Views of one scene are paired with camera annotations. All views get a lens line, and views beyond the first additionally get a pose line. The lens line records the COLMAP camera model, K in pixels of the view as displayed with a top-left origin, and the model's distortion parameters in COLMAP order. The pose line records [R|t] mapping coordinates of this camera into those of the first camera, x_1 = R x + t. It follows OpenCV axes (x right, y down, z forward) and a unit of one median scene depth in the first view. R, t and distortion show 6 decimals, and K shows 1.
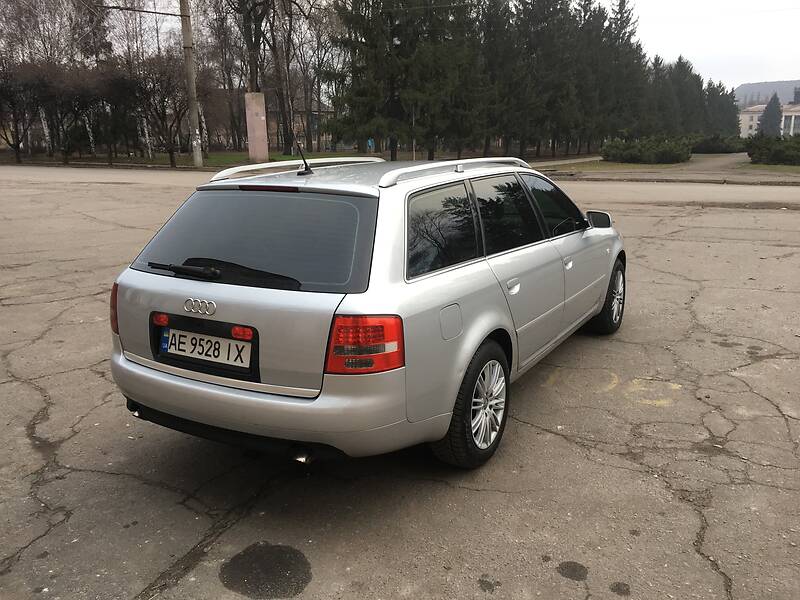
lens RADIAL K [[673.5, 0, 400.0], [0, 673.5, 300.0], [0, 0, 1]] dist [0.099856, -0.141150]
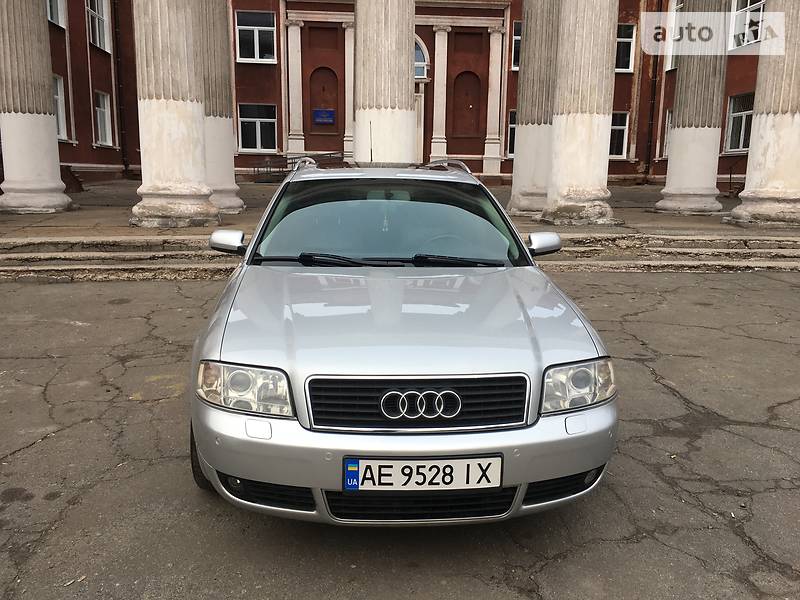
lens RADIAL K [[673.5, 0, 400.0], [0, 673.5, 300.0], [0, 0, 1]] dist [0.099856, -0.141150]
pose [[-0.818287, 0.115448, -0.563096, 0.721622], [-0.129818, 0.917195, 0.376697, -0.466691], [0.559958, 0.381346, -0.735542, 2.149629]]
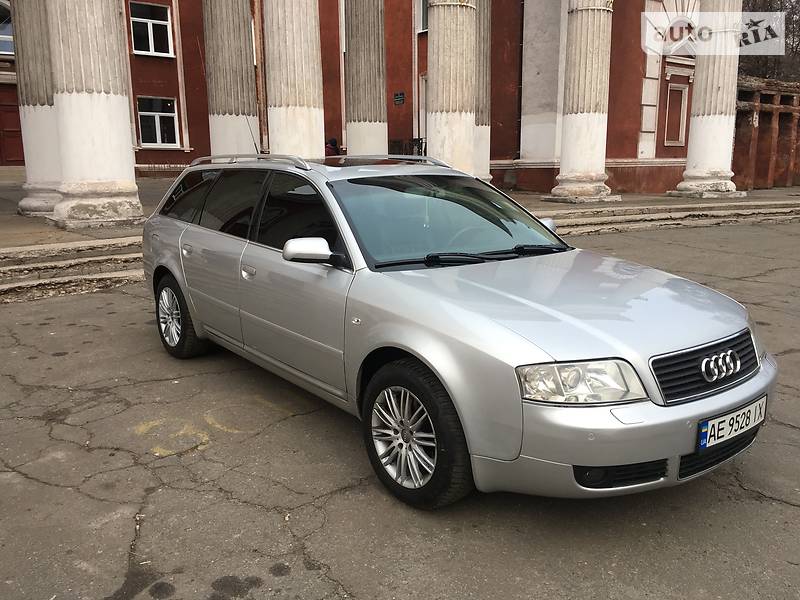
lens RADIAL K [[673.5, 0, 400.0], [0, 673.5, 300.0], [0, 0, 1]] dist [0.099856, -0.141150]
pose [[-0.369659, 0.206226, -0.905993, 1.124820], [-0.200557, 0.934365, 0.294514, -0.367852], [0.907264, 0.290573, -0.304037, 1.661167]]
